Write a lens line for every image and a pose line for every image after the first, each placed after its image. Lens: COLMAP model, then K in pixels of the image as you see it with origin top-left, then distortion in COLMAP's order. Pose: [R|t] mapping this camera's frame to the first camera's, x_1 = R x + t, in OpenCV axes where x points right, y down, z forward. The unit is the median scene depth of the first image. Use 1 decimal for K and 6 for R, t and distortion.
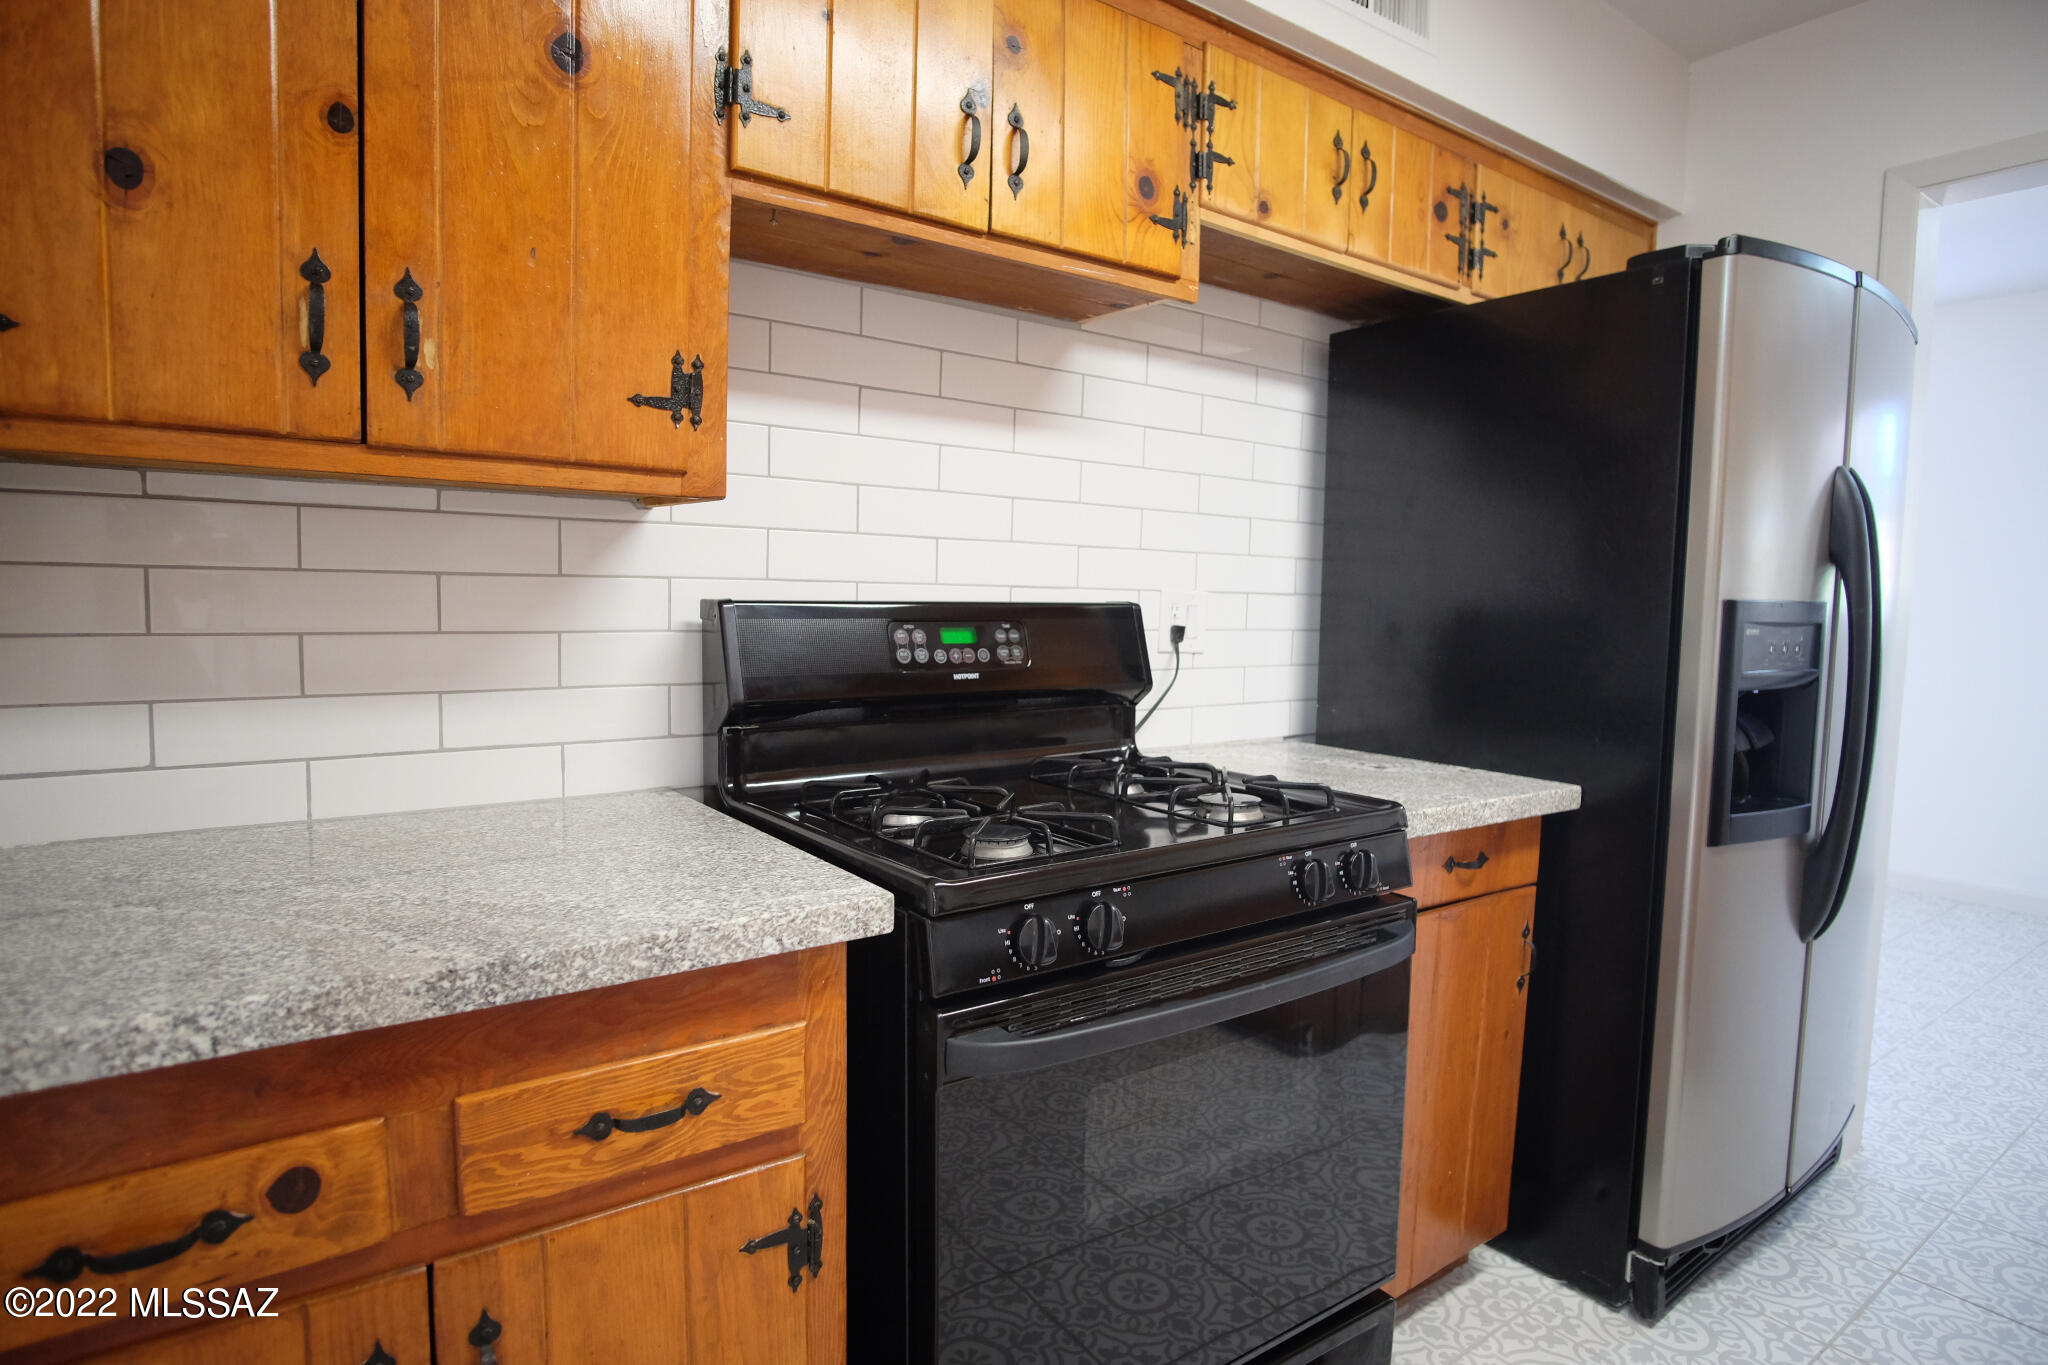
lens RADIAL K [[1100.0, 0, 1024.0], [0, 1100.0, 682.5], [0, 0, 1]] dist [-0.035393, 0.011894]
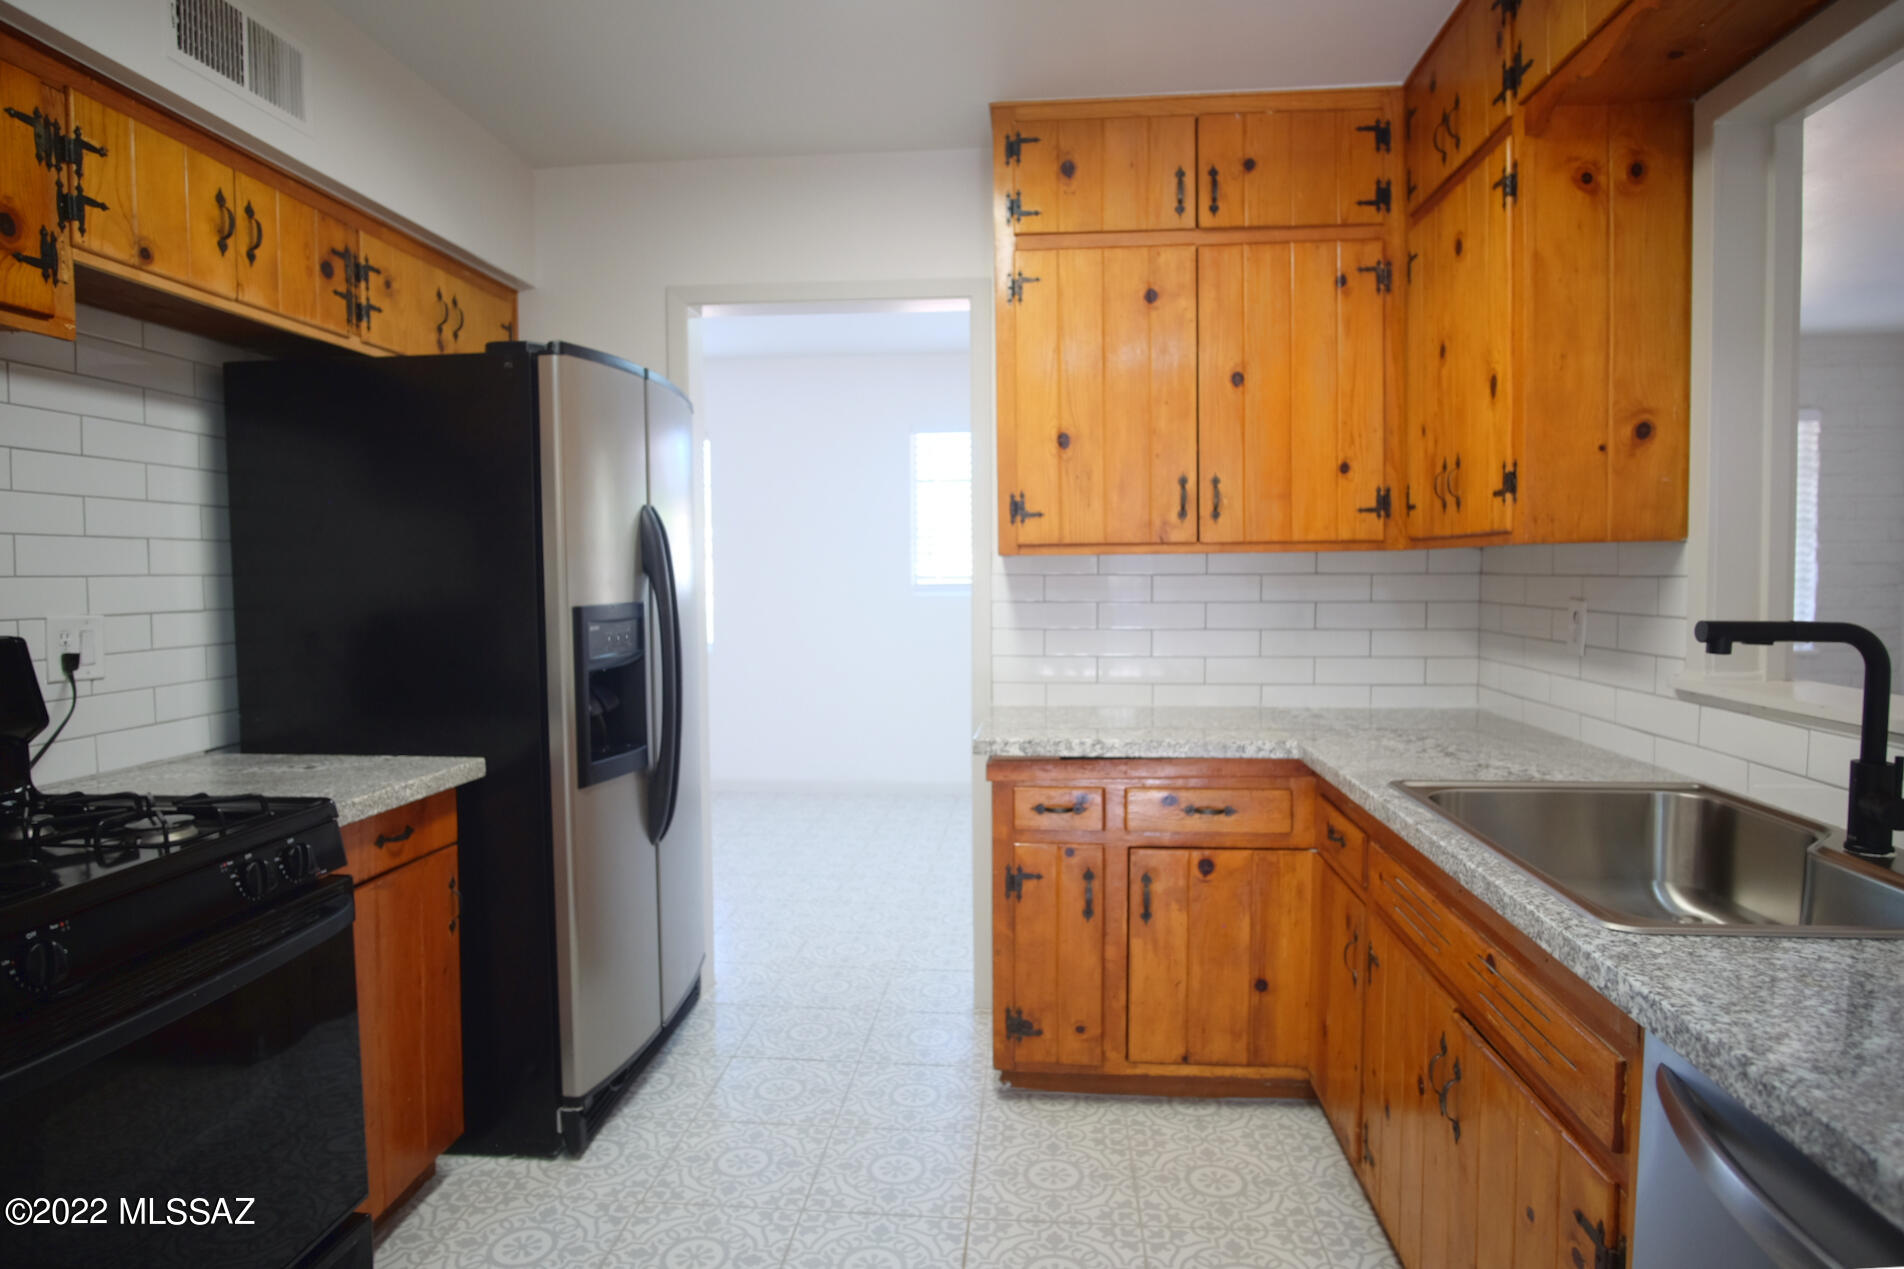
lens RADIAL K [[1105.7, 0, 948.1], [0, 1105.7, 628.3], [0, 0, 1]] dist [-0.039808, 0.011768]
pose [[0.659208, -0.067166, 0.748955, -0.073346], [0.081603, 0.996511, 0.017542, -0.032392], [-0.747520, 0.049553, 0.662389, -0.242948]]
